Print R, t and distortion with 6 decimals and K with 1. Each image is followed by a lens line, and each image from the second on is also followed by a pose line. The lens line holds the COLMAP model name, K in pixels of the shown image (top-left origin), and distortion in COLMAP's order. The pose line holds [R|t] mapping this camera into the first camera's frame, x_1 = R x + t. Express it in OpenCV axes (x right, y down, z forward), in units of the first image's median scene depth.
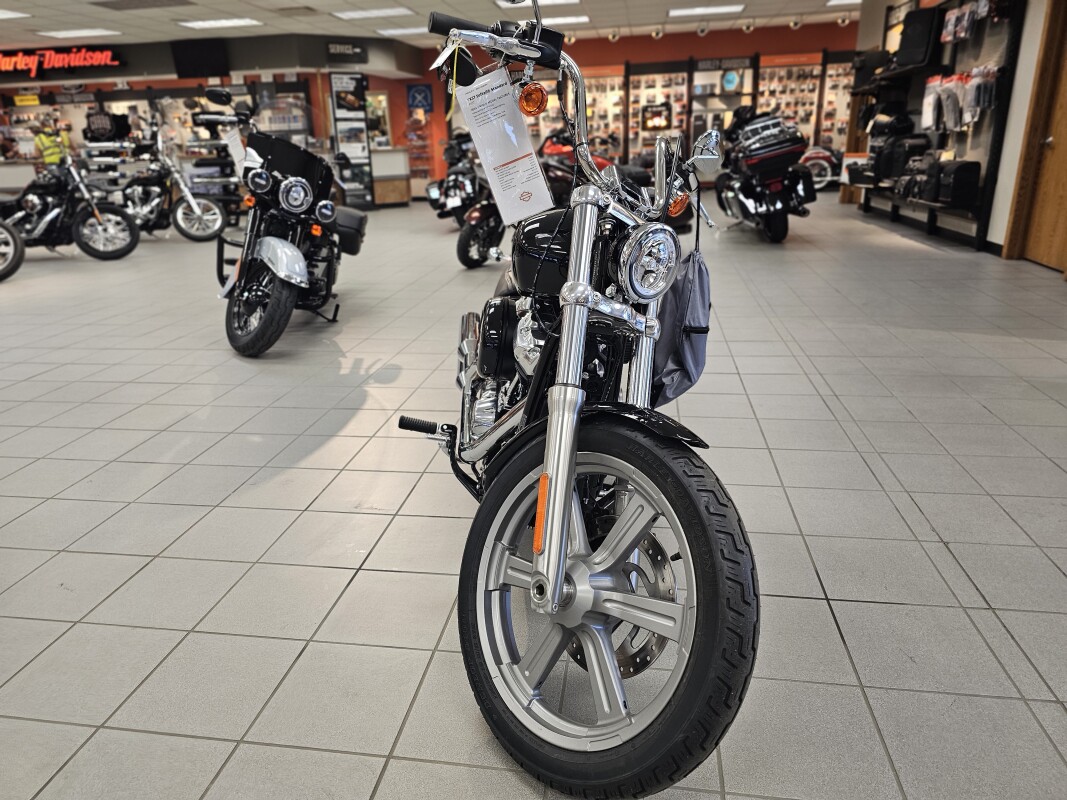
lens RADIAL K [[717.9, 0, 523.6], [0, 717.9, 395.7], [0, 0, 1]] dist [0.022579, -0.025640]
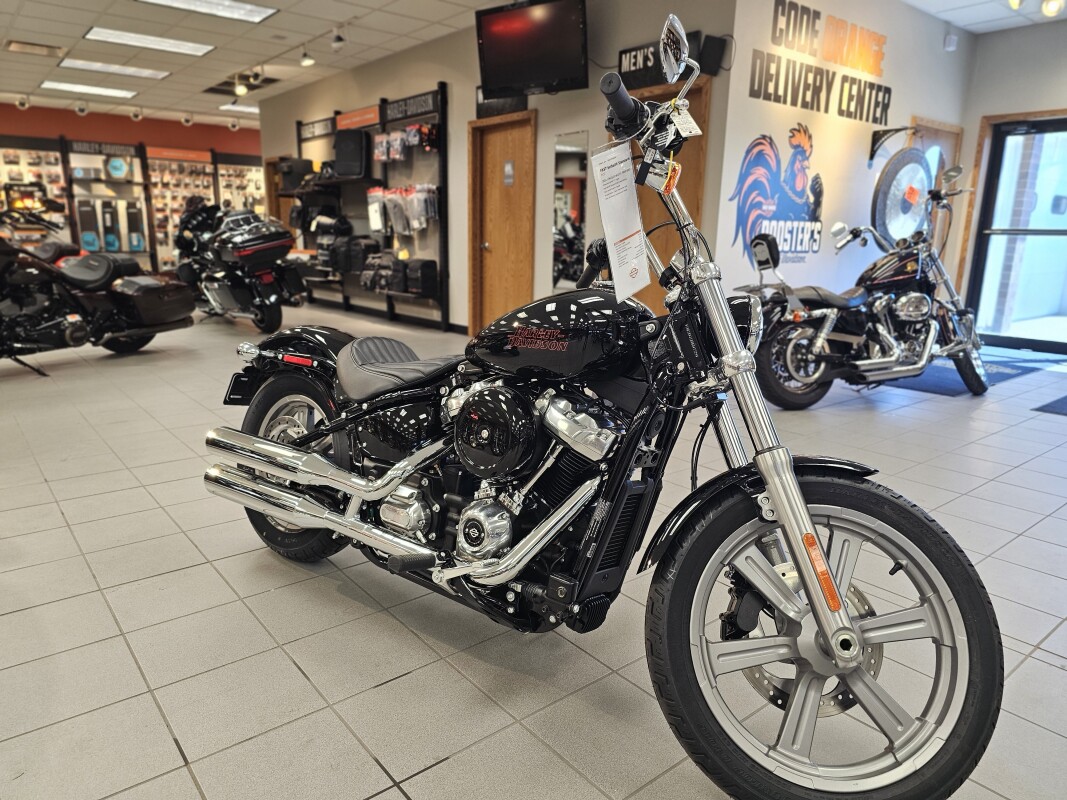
lens RADIAL K [[717.9, 0, 535.2], [0, 717.9, 398.3], [0, 0, 1]] dist [0.022579, -0.025640]
pose [[0.660418, -0.113576, 0.742259, -0.138701], [0.203144, 0.978658, -0.030998, -0.018113], [-0.722897, 0.171257, 0.669396, 0.079672]]
